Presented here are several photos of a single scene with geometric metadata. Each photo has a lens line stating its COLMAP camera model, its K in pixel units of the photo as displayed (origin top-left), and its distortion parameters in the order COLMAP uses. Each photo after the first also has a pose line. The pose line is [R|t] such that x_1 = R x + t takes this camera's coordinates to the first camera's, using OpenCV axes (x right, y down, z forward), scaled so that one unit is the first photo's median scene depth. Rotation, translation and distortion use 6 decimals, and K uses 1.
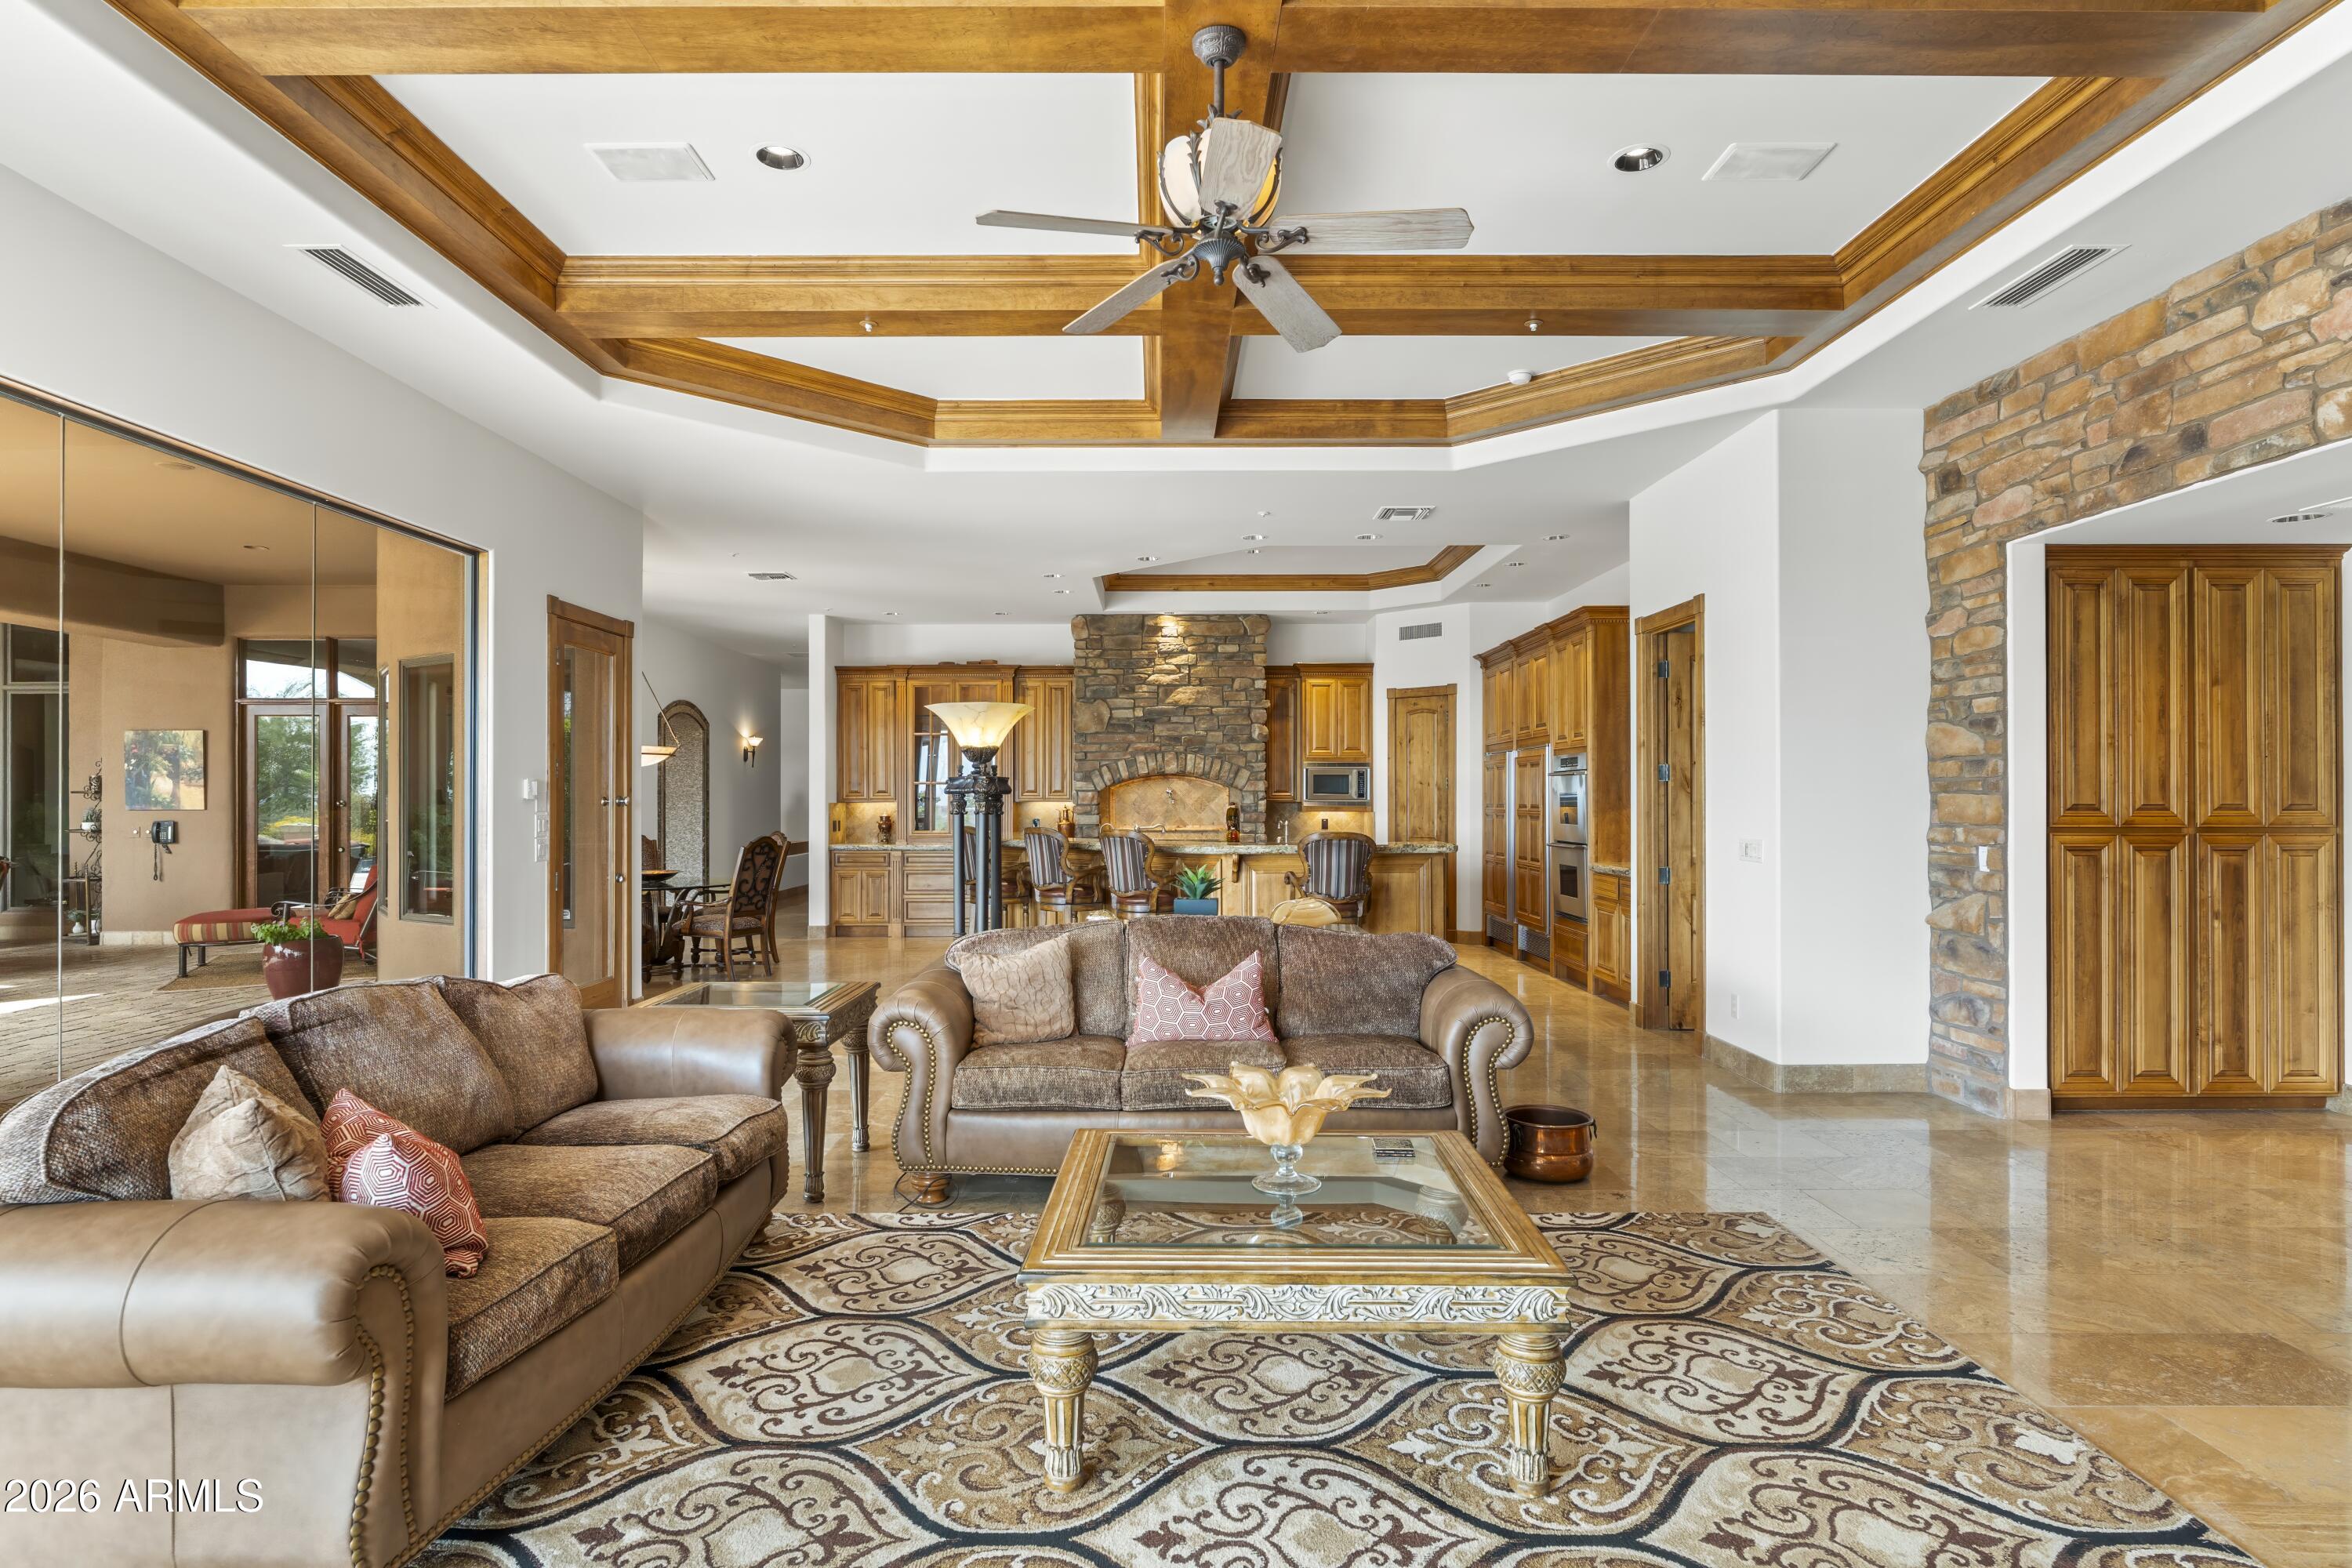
lens RADIAL K [[1281.8, 0, 1166.9], [0, 1281.8, 790.6], [0, 0, 1]] dist [-0.001464, -0.000203]
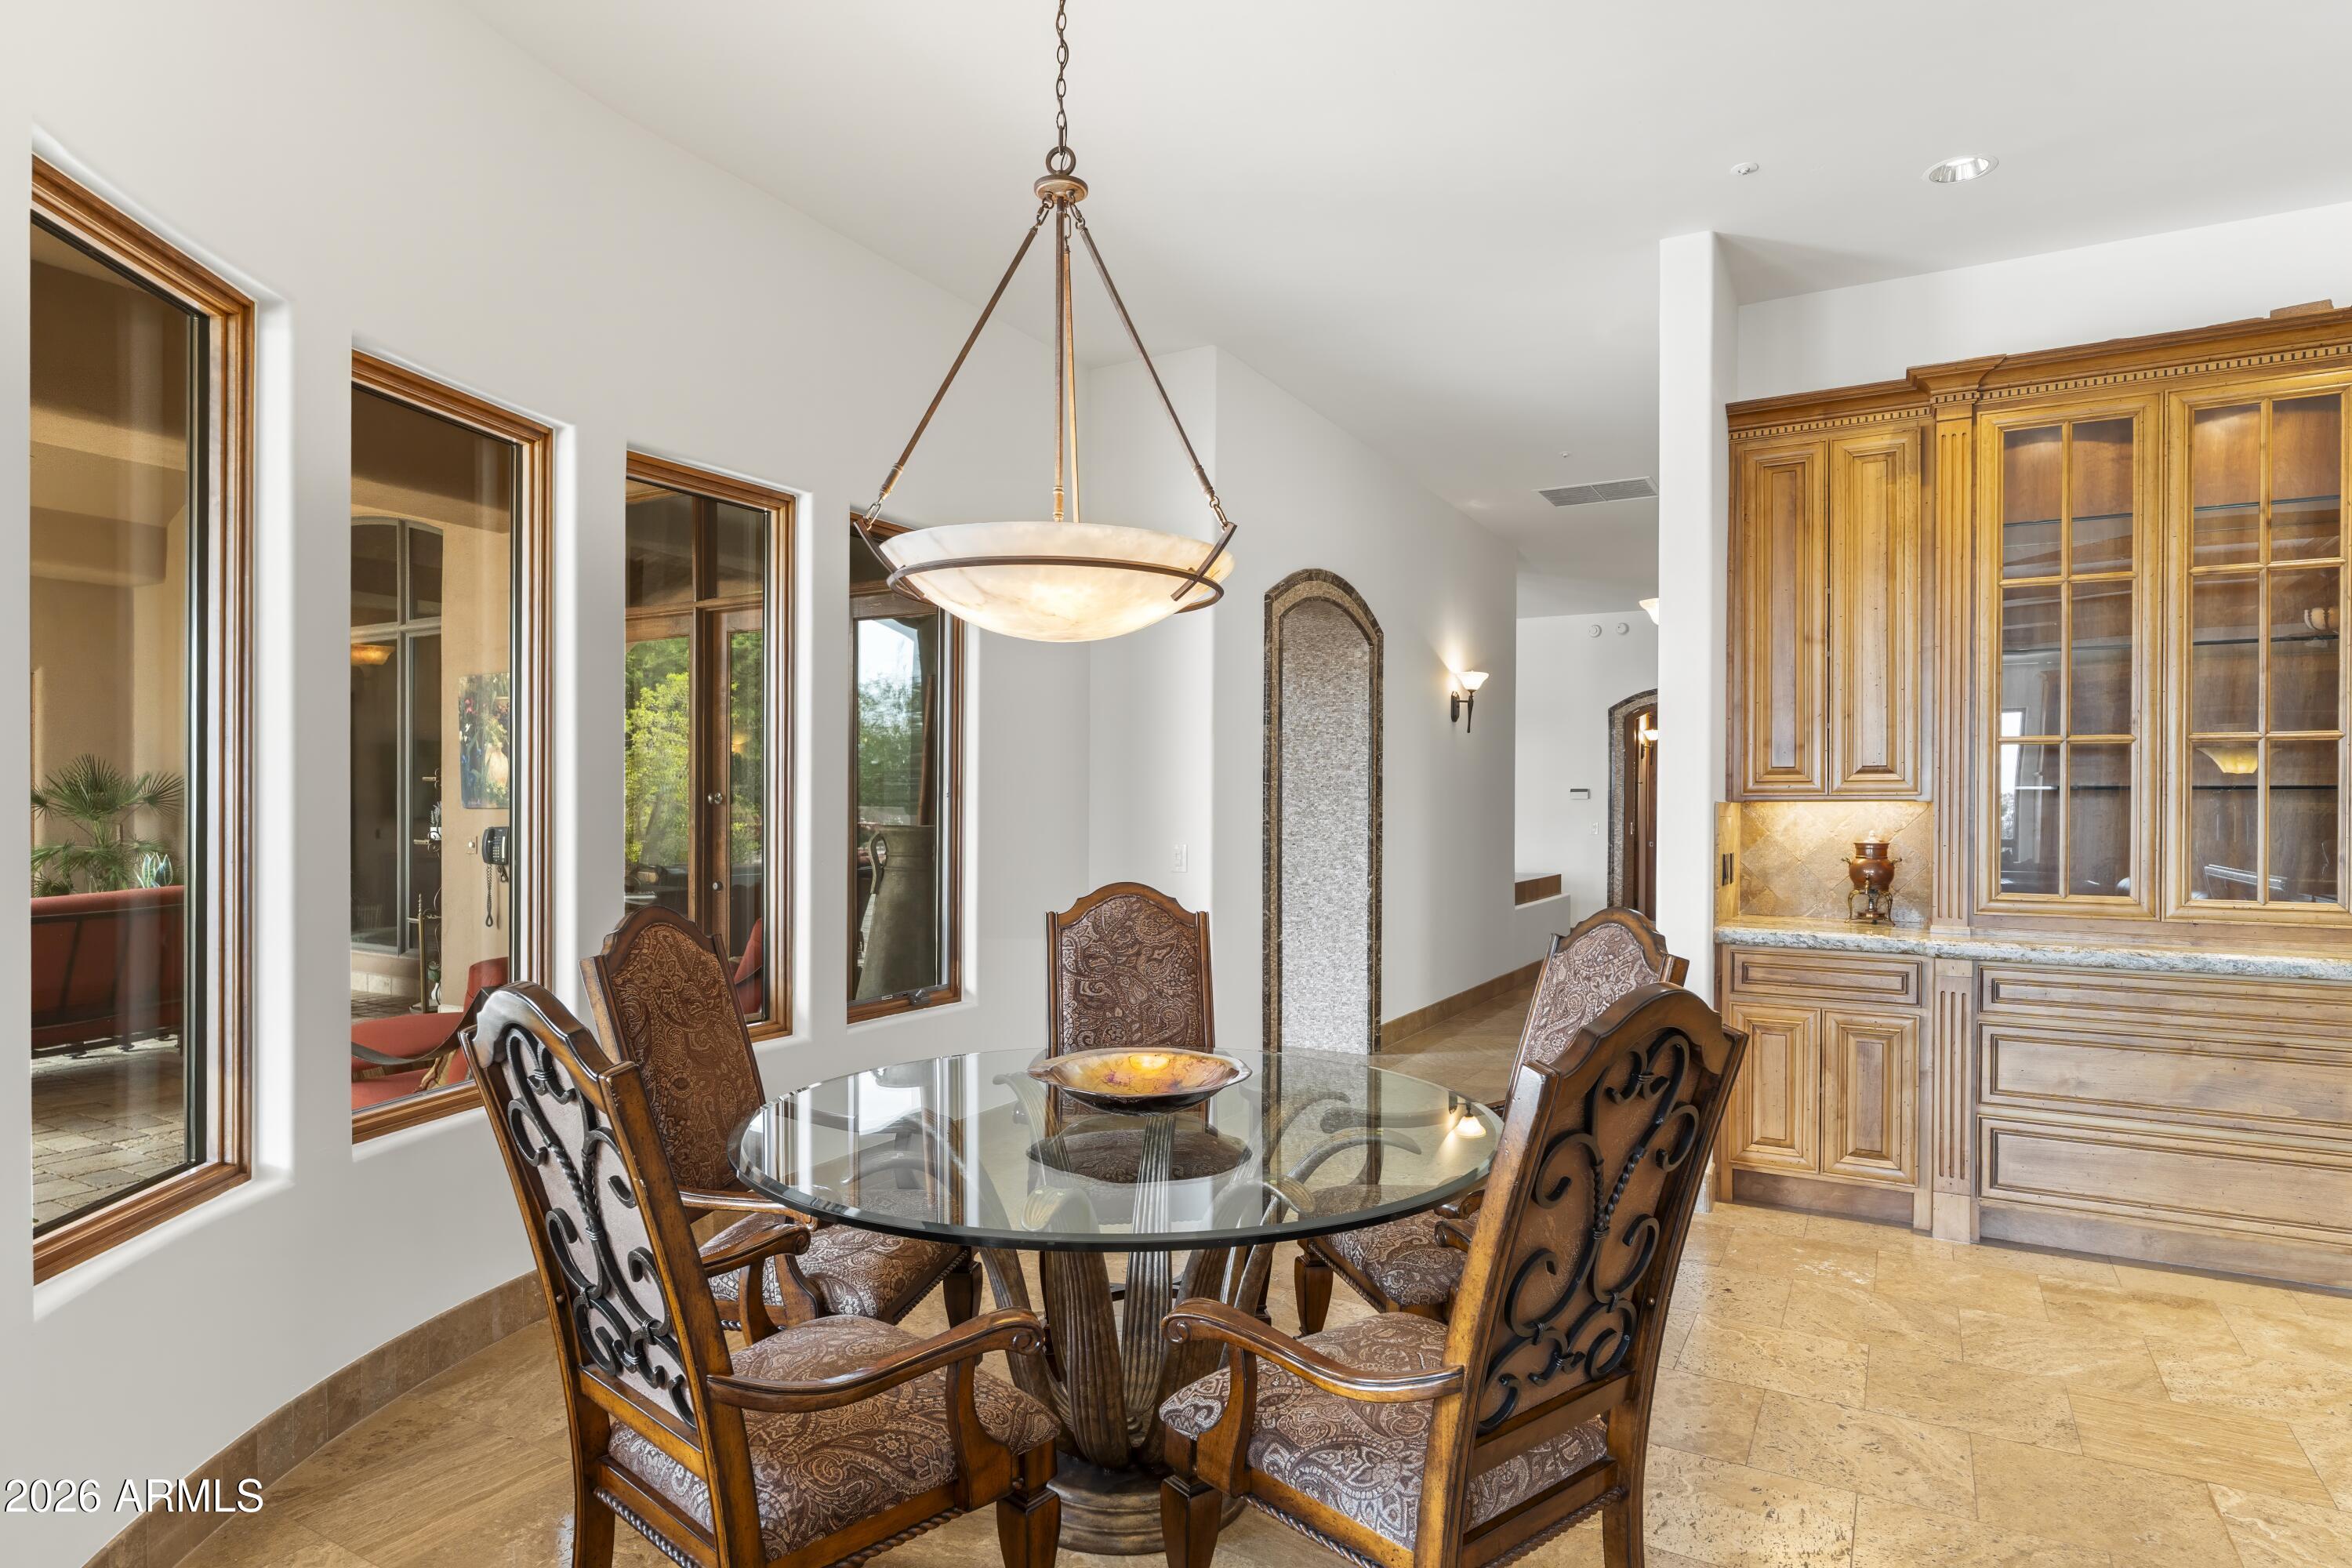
lens RADIAL K [[1343.7, 0, 1172.1], [0, 1343.7, 796.6], [0, 0, 1]] dist [0.000372, 0.000019]
pose [[0.873388, 0.003731, -0.487010, -0.211905], [-0.003747, 0.999993, 0.000941, 0.008106], [0.487010, 0.001003, 0.873396, 0.611043]]
